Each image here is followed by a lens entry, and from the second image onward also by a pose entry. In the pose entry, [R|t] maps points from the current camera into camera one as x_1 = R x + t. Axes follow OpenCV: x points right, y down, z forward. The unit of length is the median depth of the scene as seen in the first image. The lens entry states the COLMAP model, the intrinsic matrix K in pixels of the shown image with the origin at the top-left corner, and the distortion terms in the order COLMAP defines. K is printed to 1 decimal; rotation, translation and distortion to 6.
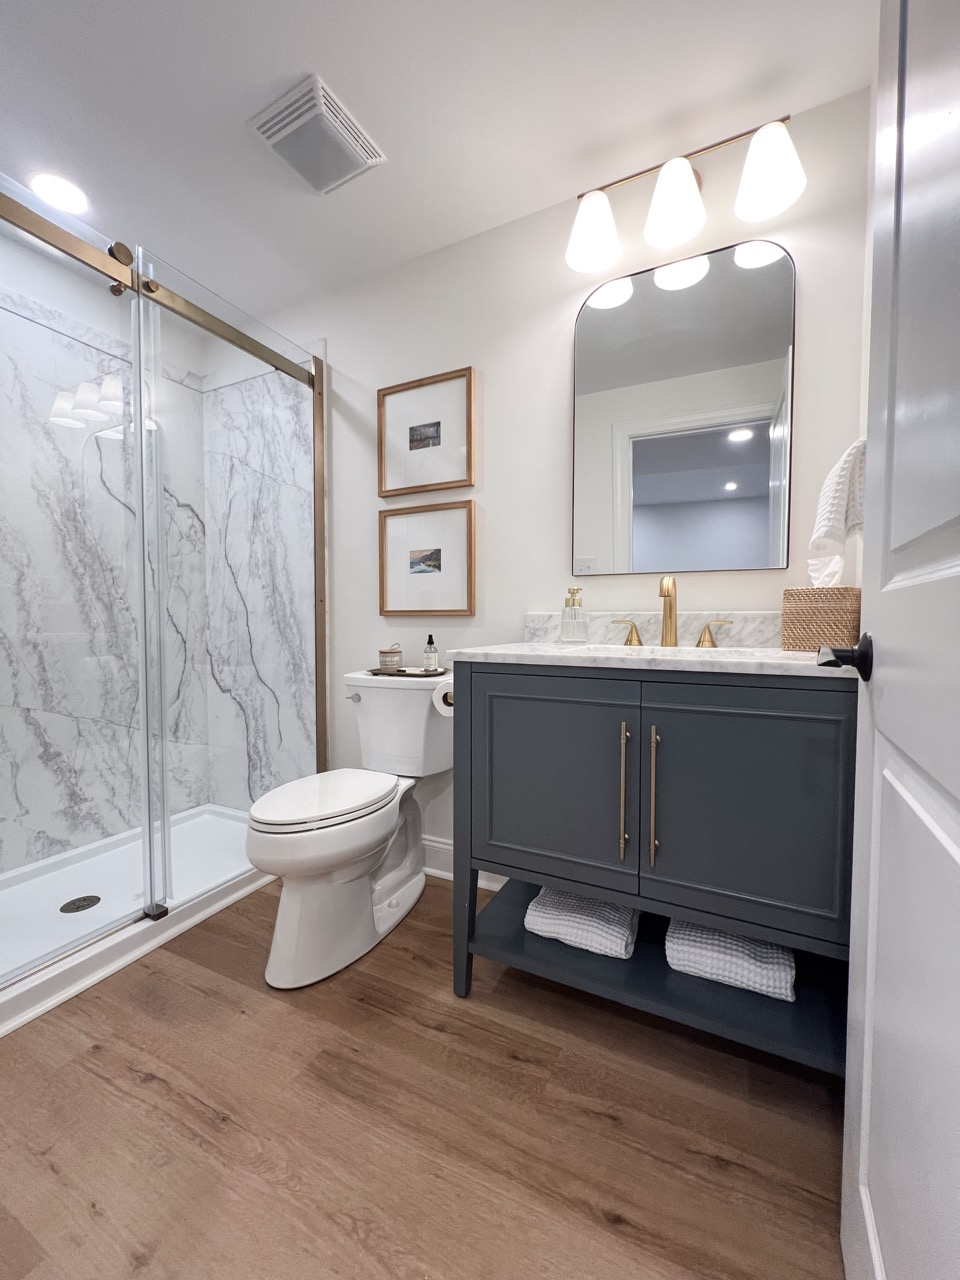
lens RADIAL K [[512.5, 0, 485.4], [0, 512.5, 640.4], [0, 0, 1]] dist [-0.003691, 0.001278]
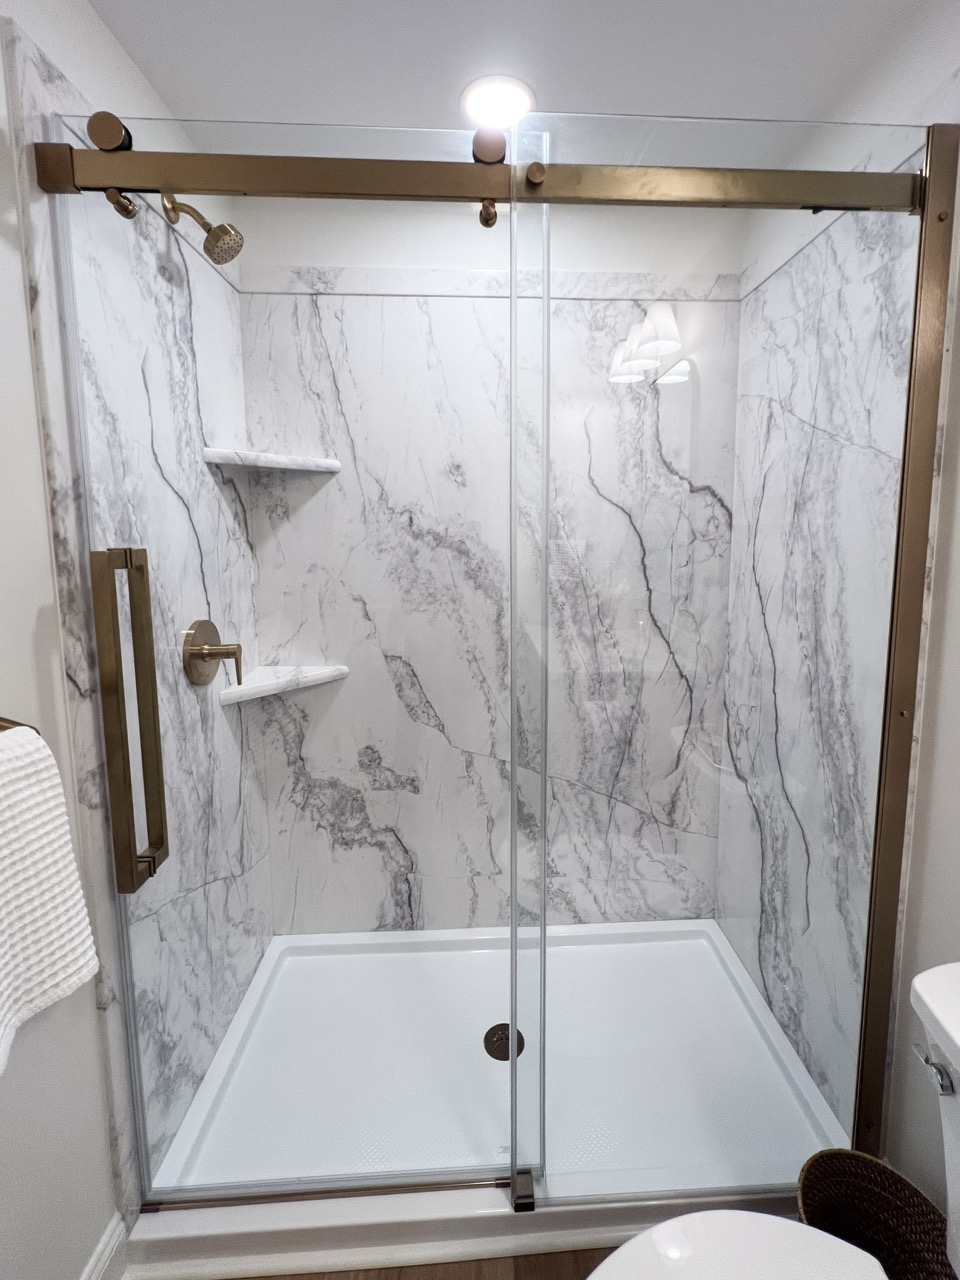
lens RADIAL K [[511.4, 0, 569.7], [0, 511.4, 543.5], [0, 0, 1]] dist [-0.004647, -0.000018]
pose [[0.483217, 0.090934, -0.870765, -0.089623], [-0.032424, 0.995768, 0.085995, -0.244443], [0.874900, -0.013320, 0.484120, 0.530465]]
